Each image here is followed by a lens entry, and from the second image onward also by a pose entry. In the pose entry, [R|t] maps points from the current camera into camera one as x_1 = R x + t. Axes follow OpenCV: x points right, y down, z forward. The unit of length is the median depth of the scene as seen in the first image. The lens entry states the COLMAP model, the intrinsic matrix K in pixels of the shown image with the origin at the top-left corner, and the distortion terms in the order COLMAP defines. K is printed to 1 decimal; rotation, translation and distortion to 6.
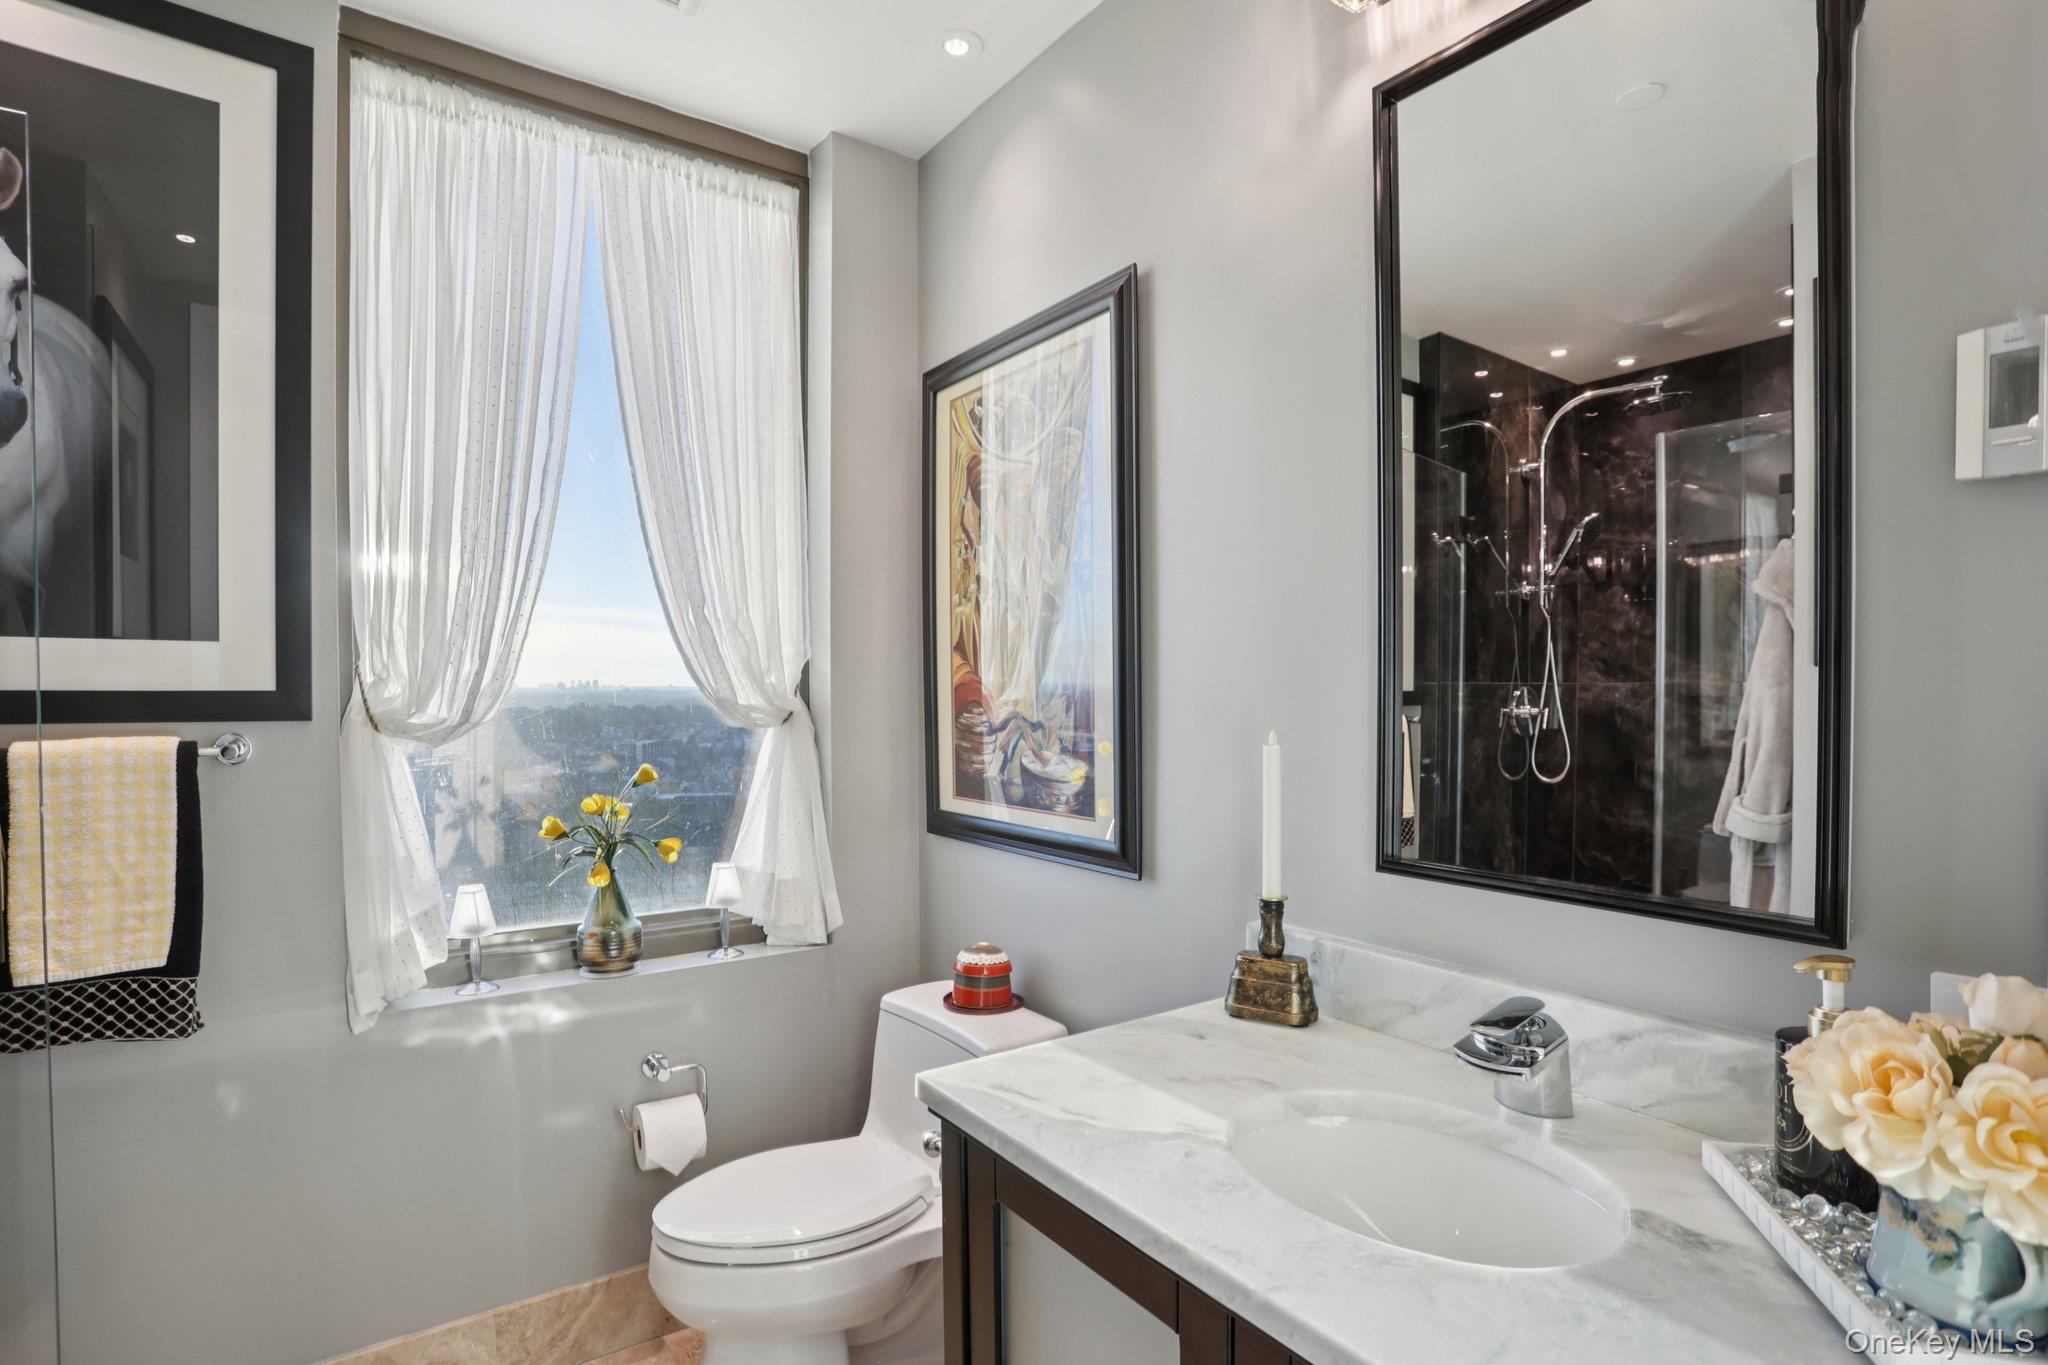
lens RADIAL K [[989.3, 0, 1026.4], [0, 989.3, 695.8], [0, 0, 1]] dist [-0.033444, -0.000037]
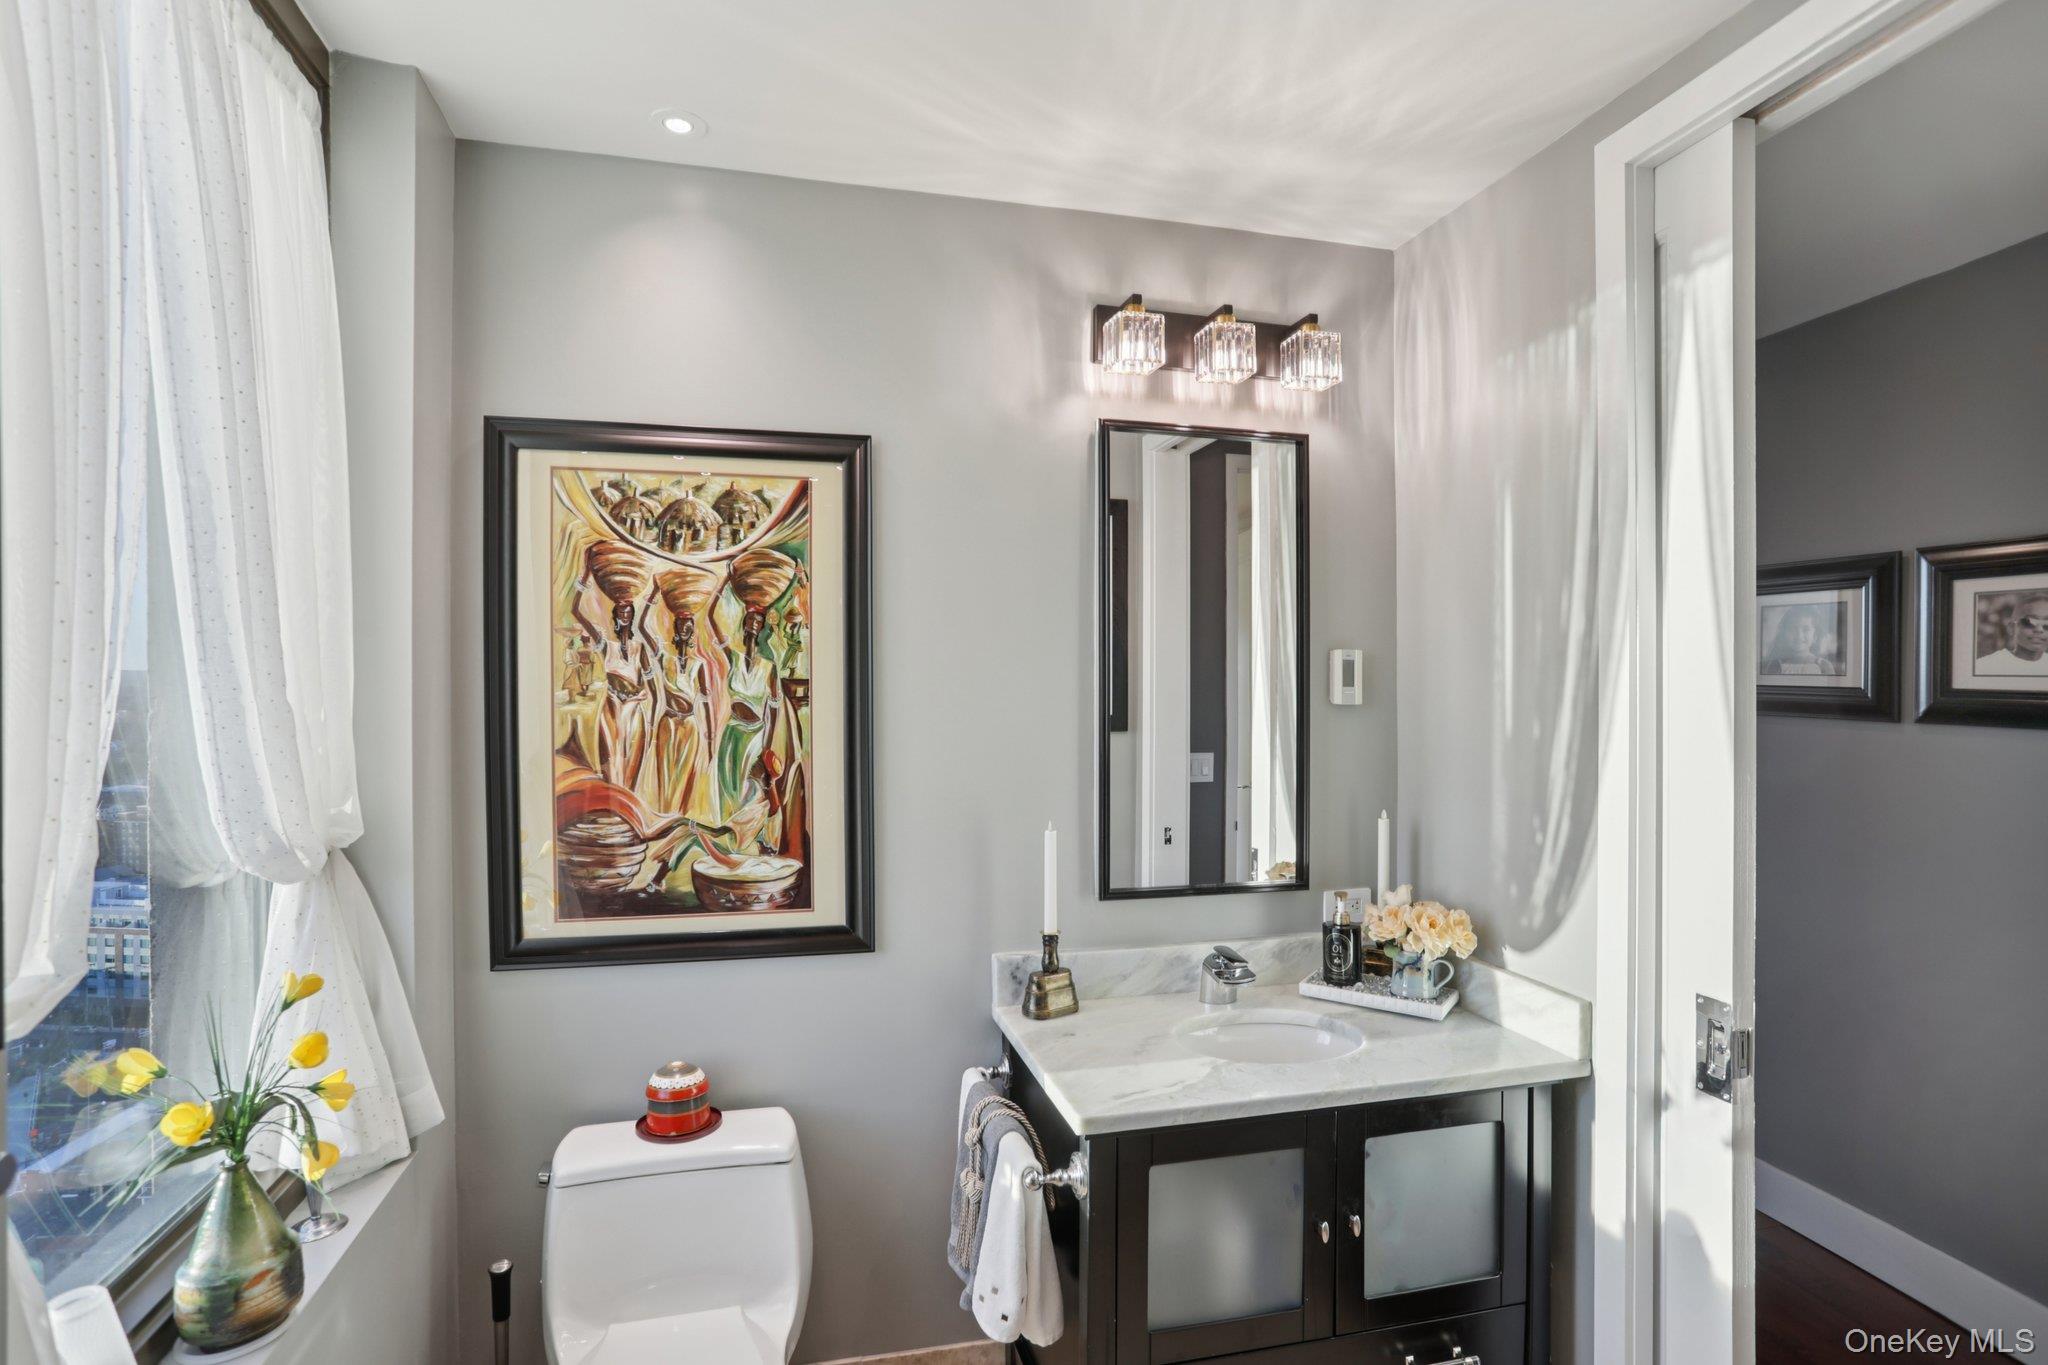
lens RADIAL K [[989.3, 0, 1025.9], [0, 989.3, 684.0], [0, 0, 1]] dist [-0.033444, -0.000037]
pose [[0.388711, -0.002080, 0.921357, -0.767802], [-0.001120, 0.999996, 0.002731, -0.119037], [-0.921359, -0.002094, 0.388707, 0.300723]]
